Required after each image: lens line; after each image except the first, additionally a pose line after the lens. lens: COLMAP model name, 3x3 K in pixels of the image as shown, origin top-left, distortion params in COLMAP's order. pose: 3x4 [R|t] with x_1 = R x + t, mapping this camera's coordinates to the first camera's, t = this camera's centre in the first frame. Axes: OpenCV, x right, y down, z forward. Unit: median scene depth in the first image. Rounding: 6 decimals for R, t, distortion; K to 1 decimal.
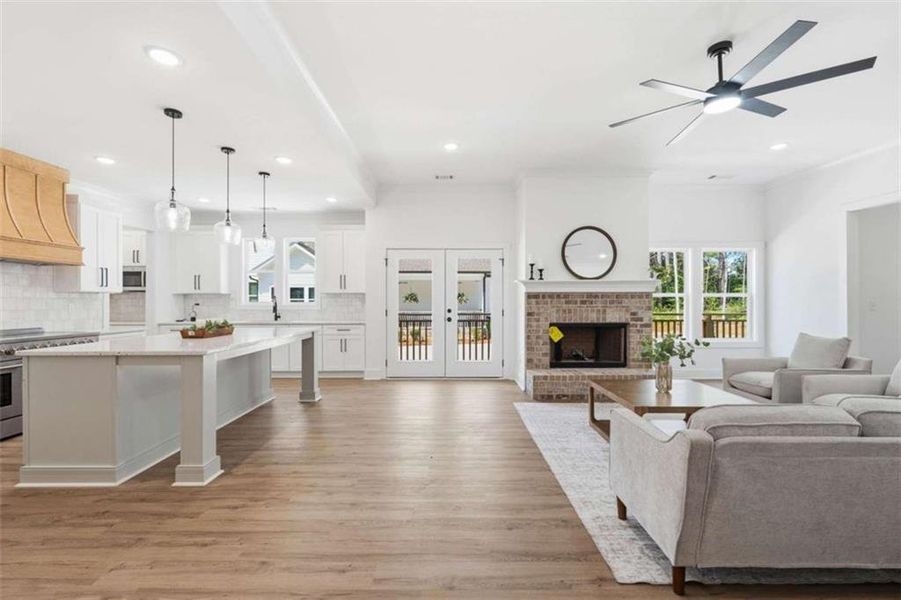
lens RADIAL K [[401.8, 0, 450.5], [0, 401.8, 300.0], [0, 0, 1]] dist [0.000369, 0.000067]
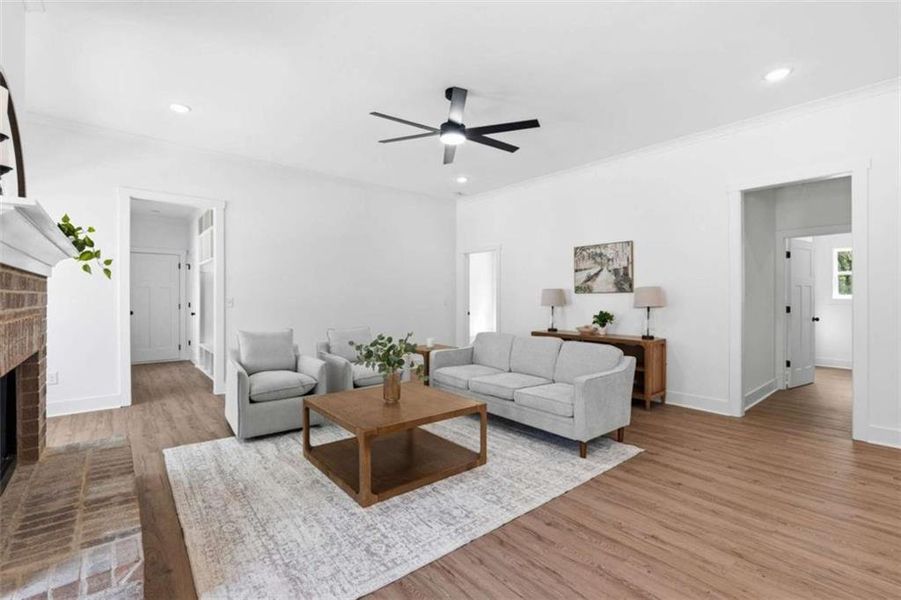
lens RADIAL K [[401.8, 0, 450.5], [0, 401.8, 300.0], [0, 0, 1]] dist [0.000369, 0.000067]
pose [[-0.642431, -0.000071, 0.766344, -0.327909], [-0.001111, 0.999999, -0.000839, 0.009759], [-0.766343, -0.001390, -0.642430, 2.218543]]
